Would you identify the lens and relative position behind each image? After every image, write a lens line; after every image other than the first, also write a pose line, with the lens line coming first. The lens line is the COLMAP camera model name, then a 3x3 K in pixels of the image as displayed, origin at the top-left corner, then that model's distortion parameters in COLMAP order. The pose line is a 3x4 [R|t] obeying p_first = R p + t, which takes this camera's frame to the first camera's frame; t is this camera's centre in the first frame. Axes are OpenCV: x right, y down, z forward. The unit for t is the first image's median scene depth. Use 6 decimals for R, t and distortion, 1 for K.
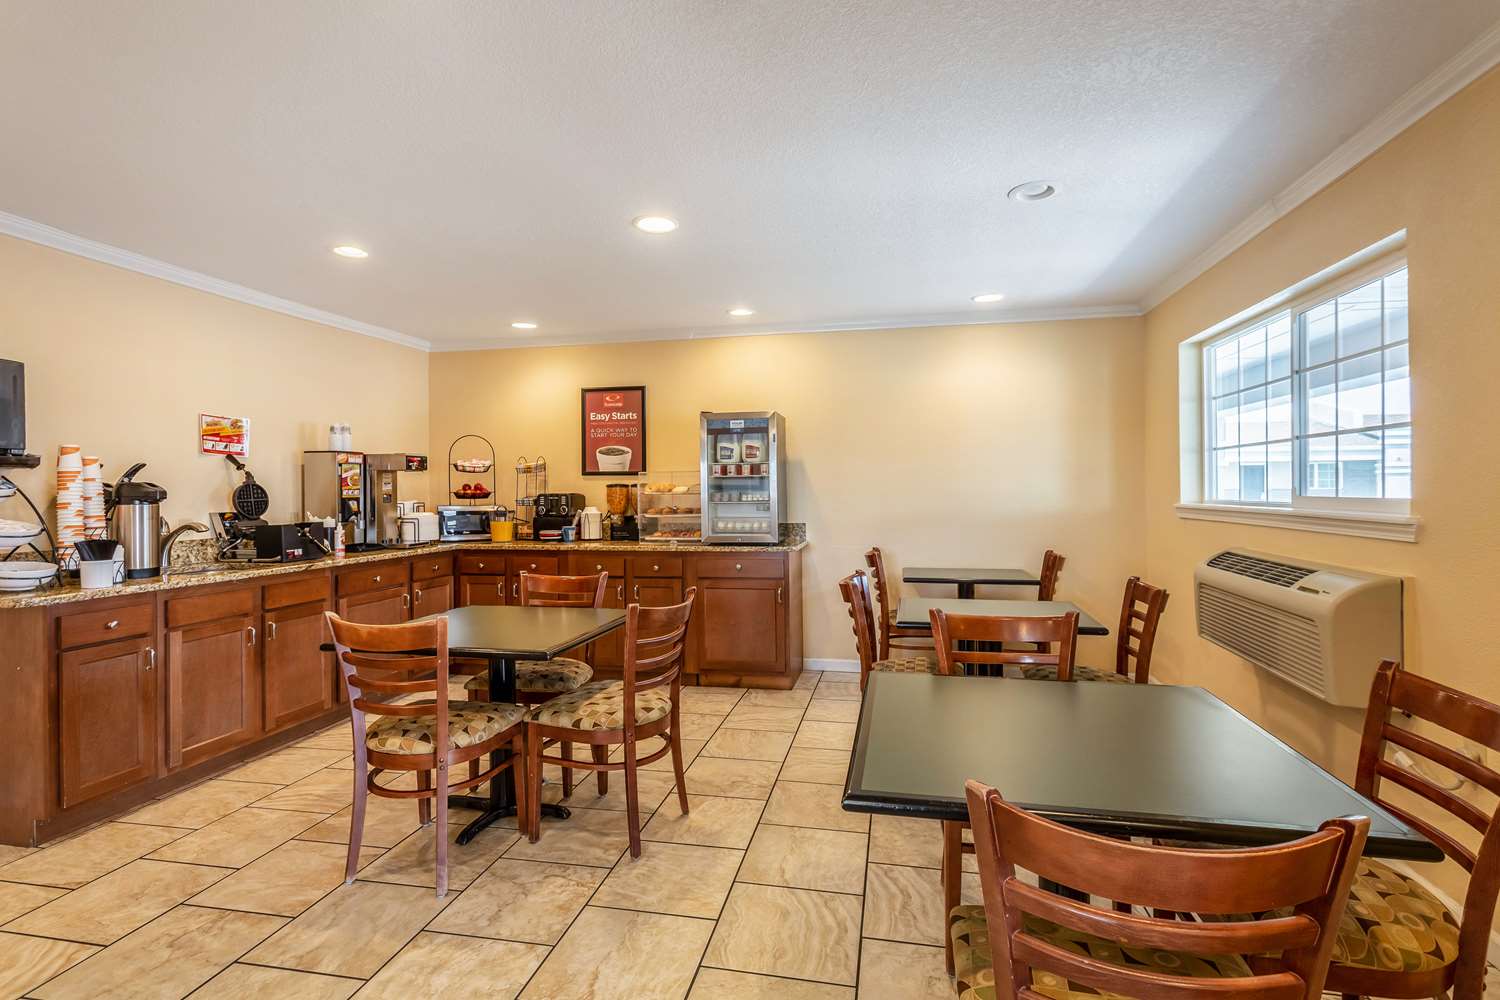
lens RADIAL K [[723.6, 0, 756.4], [0, 723.6, 488.4], [0, 0, 1]] dist [0.001607, 0.000375]
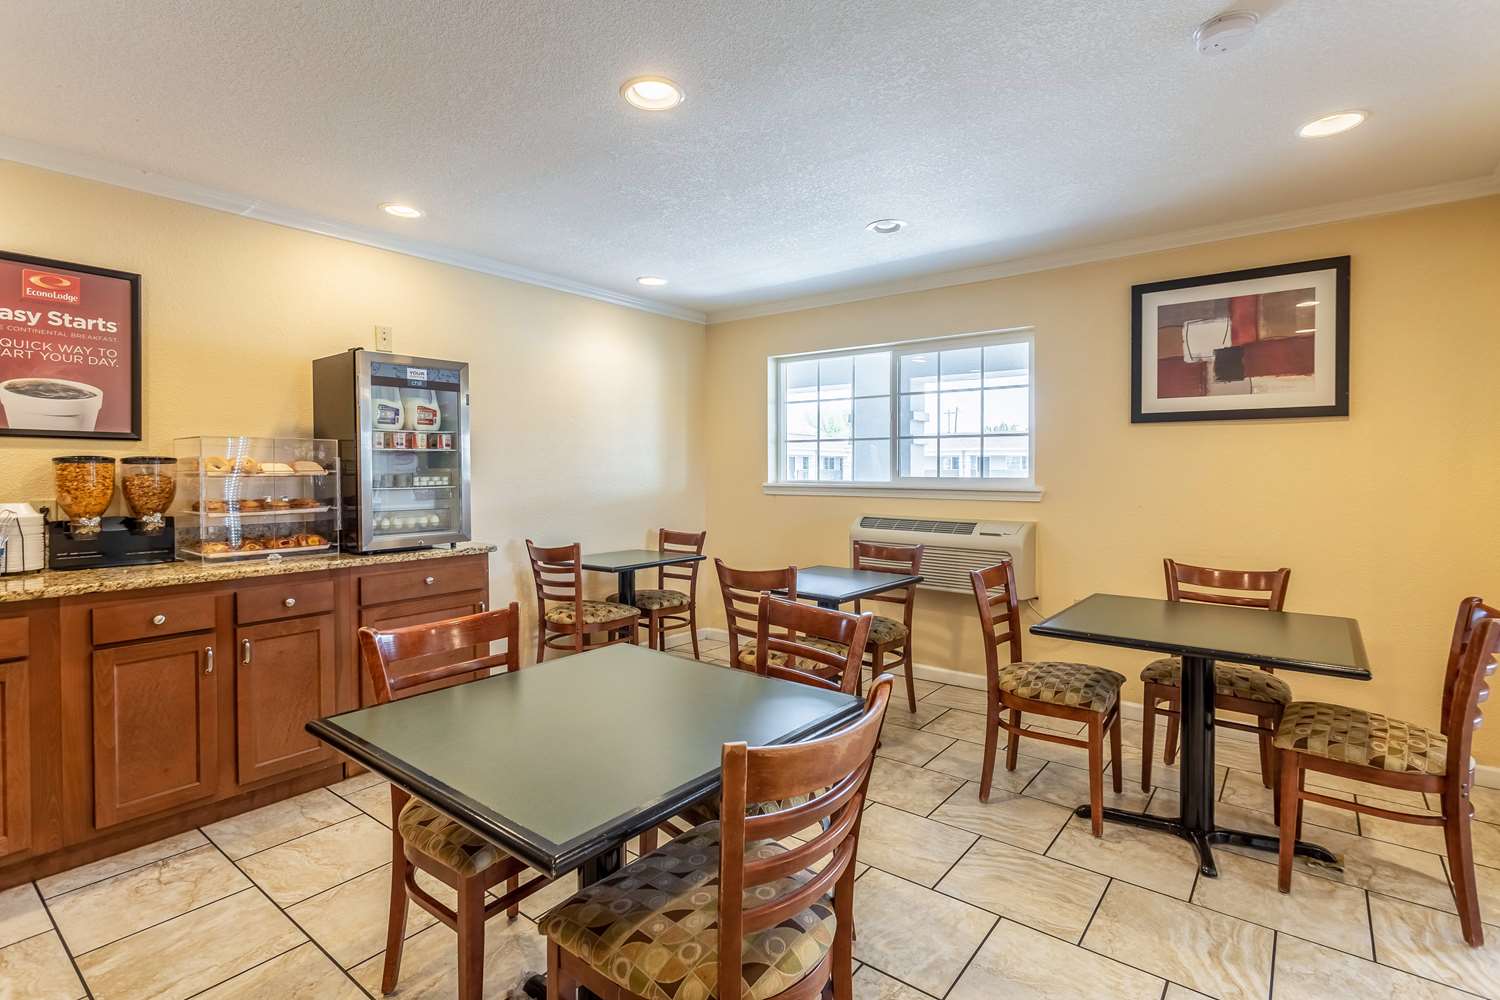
lens RADIAL K [[723.6, 0, 749.8], [0, 723.6, 475.6], [0, 0, 1]] dist [0.001607, 0.000375]
pose [[0.442193, 0.001640, 0.896918, -0.498106], [-0.004577, 0.999989, 0.000428, 0.005471], [-0.896908, -0.004295, 0.442196, 0.410704]]
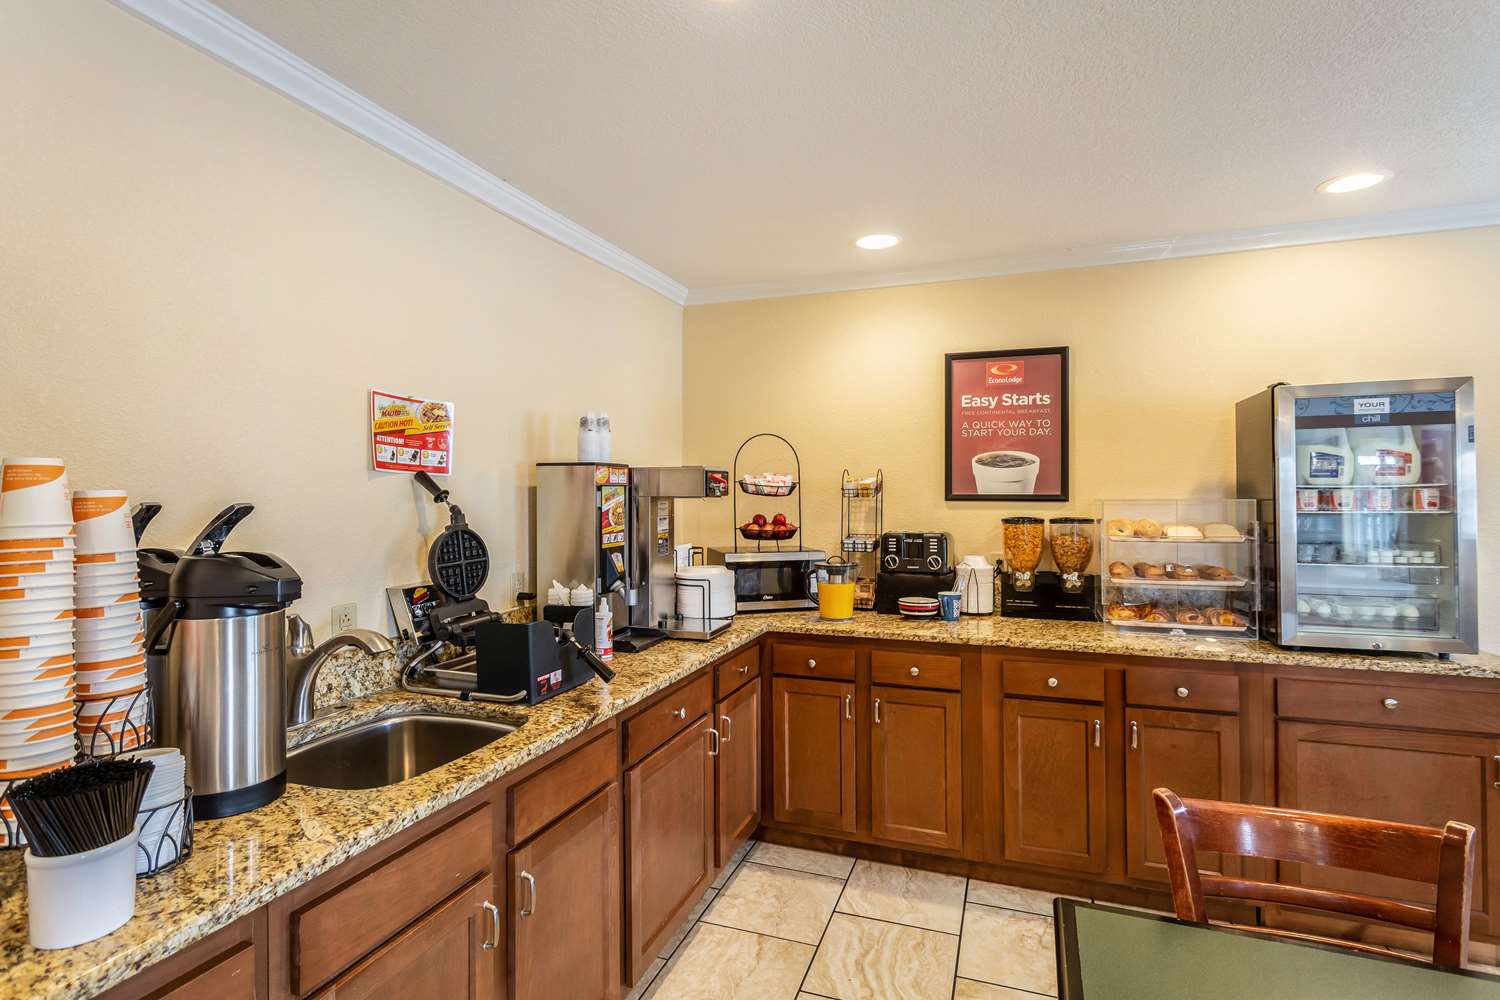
lens RADIAL K [[723.6, 0, 750.9], [0, 723.6, 491.3], [0, 0, 1]] dist [0.001607, 0.000375]
pose [[0.988971, 0.004960, -0.148026, -0.362674], [-0.004951, 0.999988, 0.000430, -0.029524], [0.148026, 0.000308, 0.988983, 0.455242]]
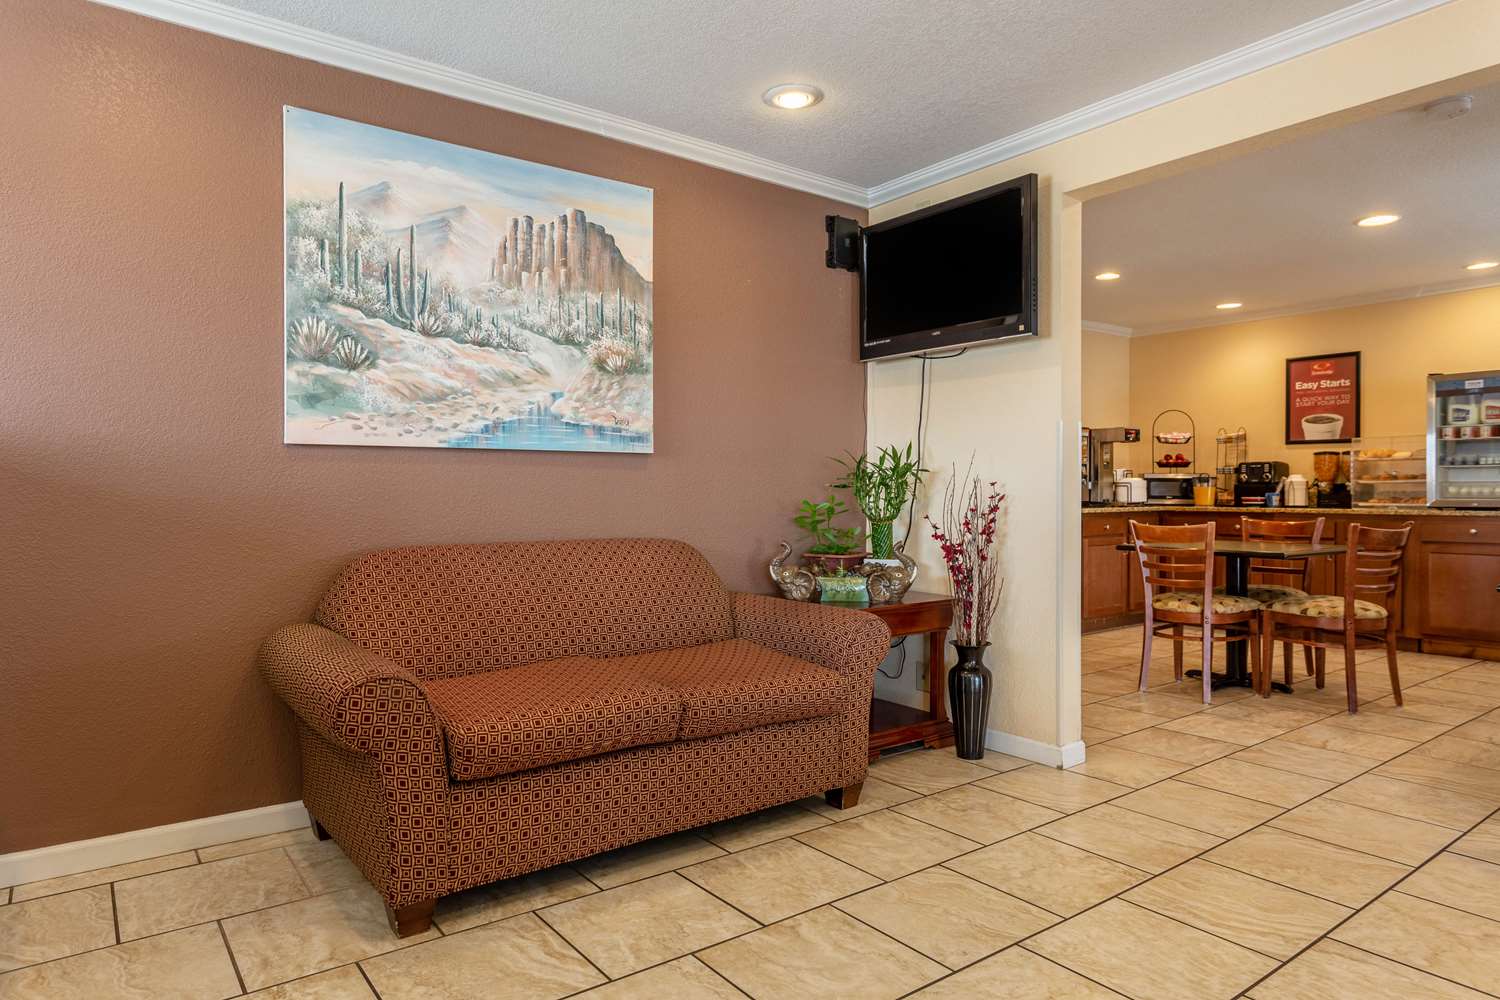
lens RADIAL K [[920.7, 0, 742.1], [0, 920.7, 498.4], [0, 0, 1]] dist [-0.005688, -0.003606]
pose [[0.742673, 0.014684, -0.669493, 0.067317], [-0.005691, 0.999862, 0.015618, 0.049237], [0.669630, -0.007789, 0.742654, -0.552902]]
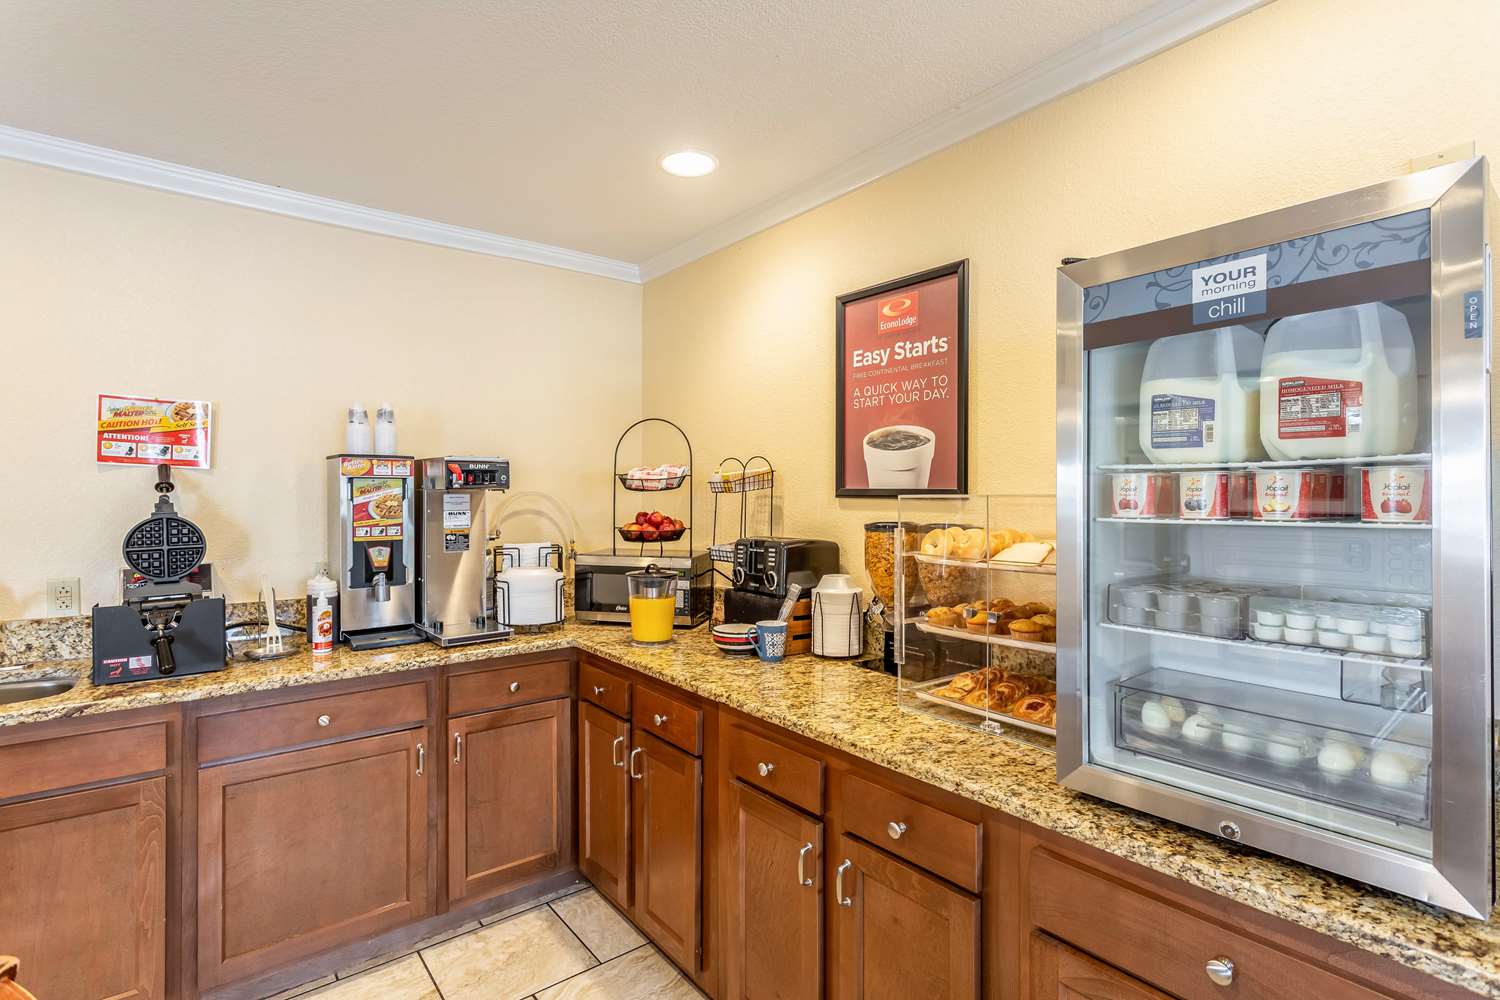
lens RADIAL K [[723.6, 0, 768.8], [0, 723.6, 496.6], [0, 0, 1]] dist [0.001607, 0.000375]
pose [[0.770324, 0.011043, -0.637557, 0.005435], [-0.006781, 0.999935, 0.009126, -0.026076], [0.637617, -0.002706, 0.770349, 0.745780]]
